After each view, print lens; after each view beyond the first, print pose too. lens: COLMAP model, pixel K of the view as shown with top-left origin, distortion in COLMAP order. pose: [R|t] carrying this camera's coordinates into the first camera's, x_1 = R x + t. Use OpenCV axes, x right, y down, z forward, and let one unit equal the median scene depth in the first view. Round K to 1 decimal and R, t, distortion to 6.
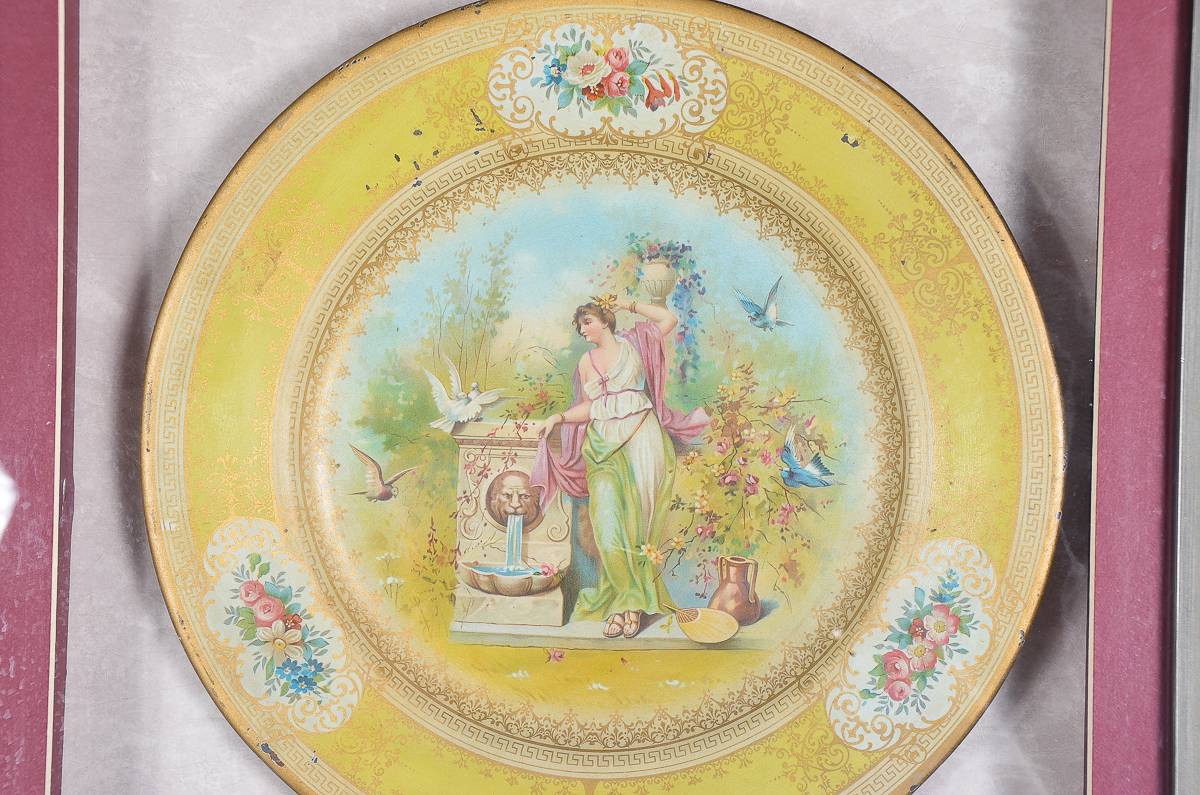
lens RADIAL K [[2666.6, 0, 600.4], [0, 2666.6, 458.0], [0, 0, 1]] dist [0.363833, 0.000000]
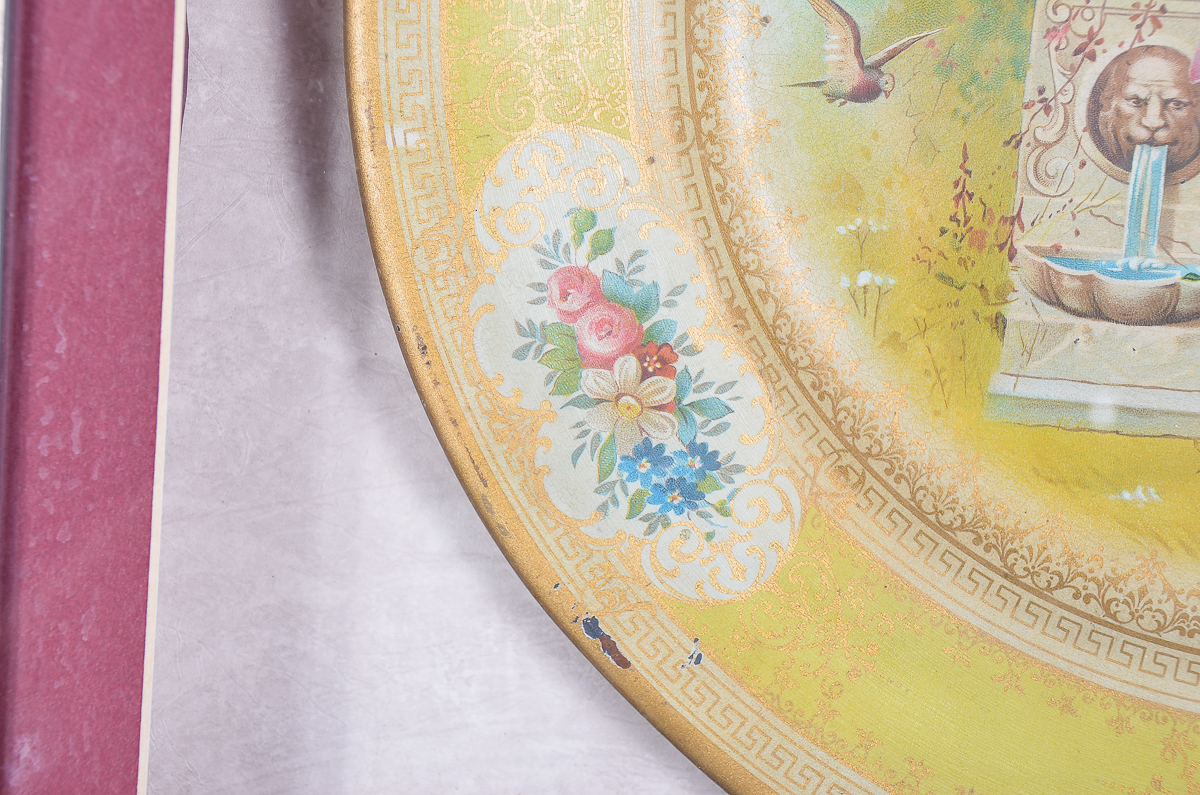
lens RADIAL K [[3915.8, 0, 578.7], [0, 3915.8, 486.6], [0, 0, 1]] dist [0.368530, 0.000000]
pose [[0.999068, 0.043107, 0.002028, -0.128903], [-0.043078, 0.993362, 0.106657, 0.011581], [0.002584, -0.106645, 0.994294, 0.330309]]
